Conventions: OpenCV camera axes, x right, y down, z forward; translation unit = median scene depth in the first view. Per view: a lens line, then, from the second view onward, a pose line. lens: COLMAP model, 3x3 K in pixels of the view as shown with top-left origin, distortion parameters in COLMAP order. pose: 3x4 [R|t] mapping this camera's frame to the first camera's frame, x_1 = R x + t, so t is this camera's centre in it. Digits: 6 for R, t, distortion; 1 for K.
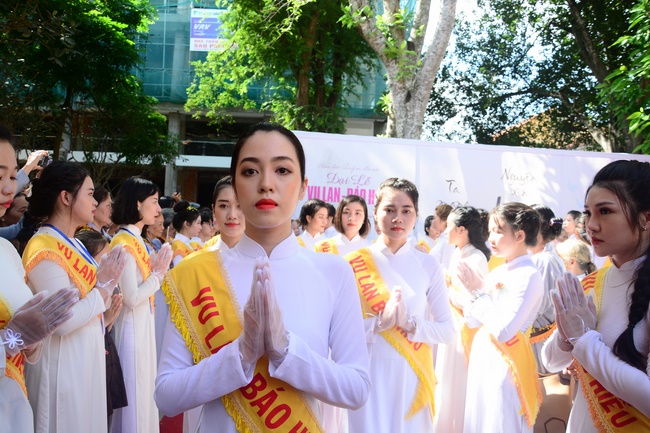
lens RADIAL K [[504.2, 0, 320.6], [0, 504.2, 221.1], [0, 0, 1]] dist [-0.153770, 0.089214]
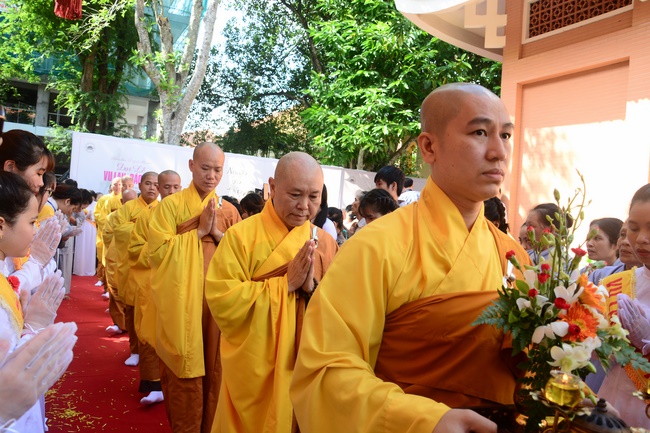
lens RADIAL K [[504.2, 0, 321.0], [0, 504.2, 217.0], [0, 0, 1]] dist [-0.153770, 0.089214]
pose [[0.899713, 0.028266, 0.435566, -0.020880], [-0.049015, 0.998132, 0.036473, -0.005712], [-0.433722, -0.054165, 0.899417, -0.176883]]
